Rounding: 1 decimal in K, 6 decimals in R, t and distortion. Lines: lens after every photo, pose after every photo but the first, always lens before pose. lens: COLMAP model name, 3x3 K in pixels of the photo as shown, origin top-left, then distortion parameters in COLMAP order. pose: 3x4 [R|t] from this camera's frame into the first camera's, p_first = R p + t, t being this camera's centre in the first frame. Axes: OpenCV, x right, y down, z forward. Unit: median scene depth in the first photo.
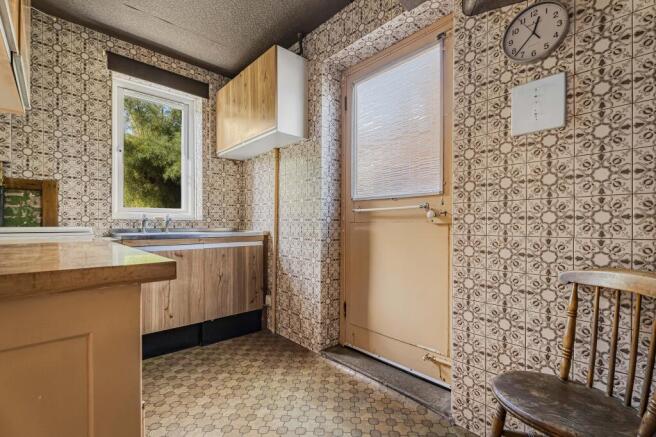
lens RADIAL K [[295.6, 0, 325.3], [0, 295.6, 227.0], [0, 0, 1]] dist [-0.002557, -0.000313]
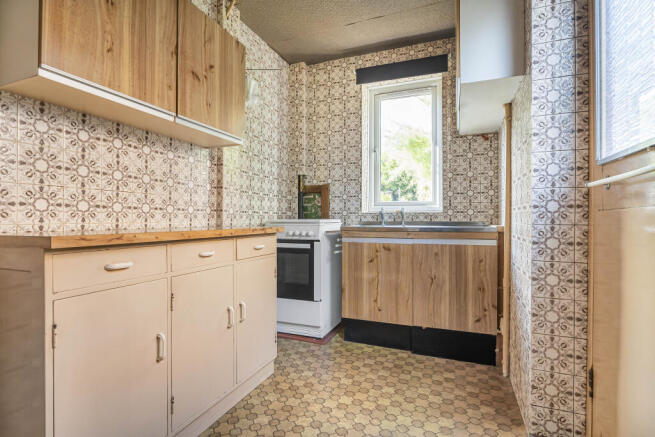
lens RADIAL K [[321.2, 0, 327.5], [0, 321.2, 218.5], [0, 0, 1]] dist [-0.010355, 0.000039]
pose [[0.433645, -0.003687, -0.901076, 0.349060], [-0.008949, 0.999925, -0.008398, 0.007054], [0.901039, 0.011705, 0.433579, 0.346096]]
